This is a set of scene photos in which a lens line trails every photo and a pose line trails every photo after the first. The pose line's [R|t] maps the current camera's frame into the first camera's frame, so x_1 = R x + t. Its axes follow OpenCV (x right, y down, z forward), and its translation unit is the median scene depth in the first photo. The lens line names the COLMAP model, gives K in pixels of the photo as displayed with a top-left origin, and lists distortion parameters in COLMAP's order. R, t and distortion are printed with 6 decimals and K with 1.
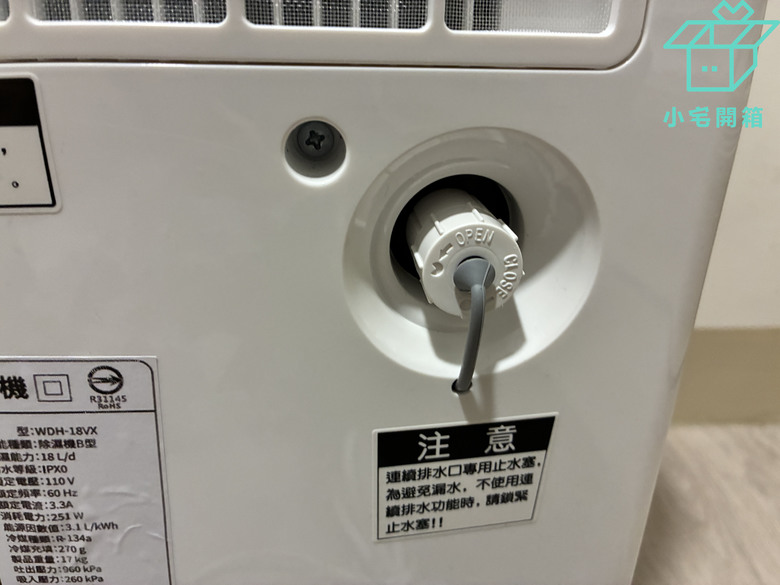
lens RADIAL K [[638.9, 0, 390.0], [0, 638.9, 292.5], [0, 0, 1]] dist [0.006682, -0.092215]
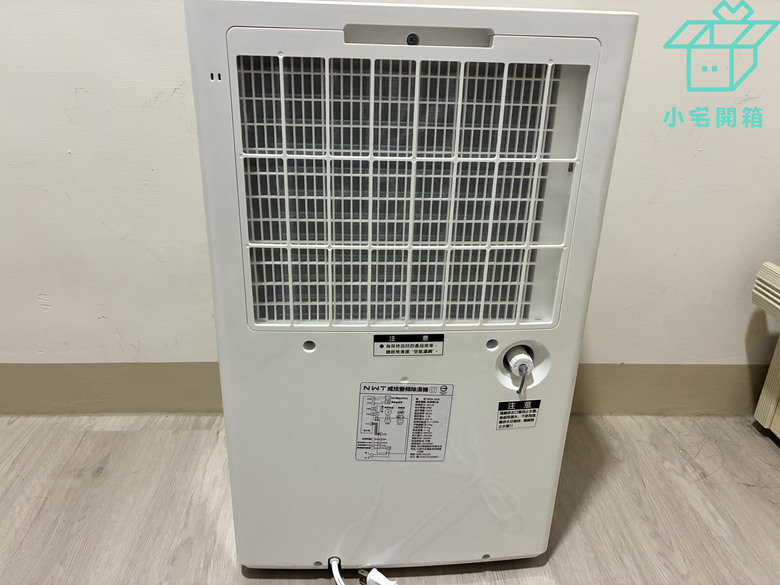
lens RADIAL K [[587.1, 0, 390.0], [0, 587.1, 292.5], [0, 0, 1]] dist [0.098924, -0.143788]
pose [[0.999153, 0.018947, -0.036518, -0.588602], [-0.019345, 0.999757, -0.010578, -0.439060], [0.036309, 0.011275, 0.999277, -2.859999]]
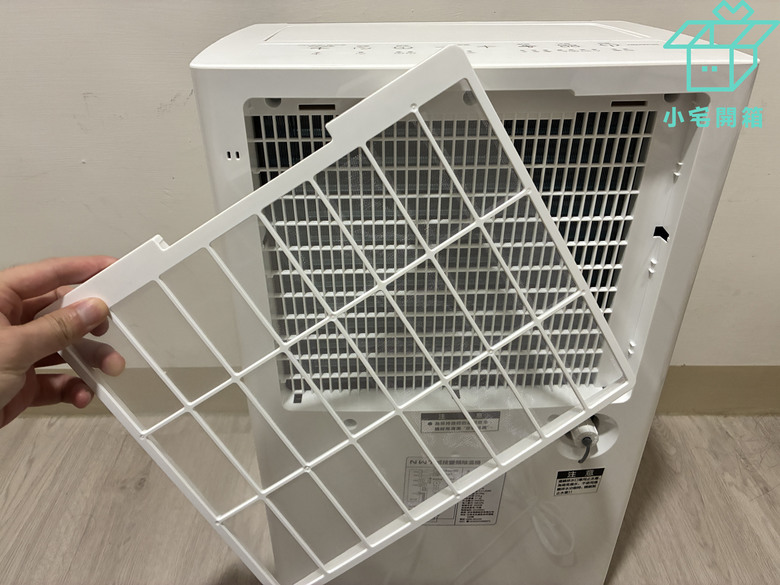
lens RADIAL K [[588.7, 0, 392.4], [0, 588.7, 284.0], [0, 0, 1]] dist [0.104675, -0.146903]
pose [[0.996100, 0.018248, -0.086323, -0.699932], [-0.006403, 0.990749, 0.135555, -1.343310], [0.087998, -0.134473, 0.987002, -2.430363]]
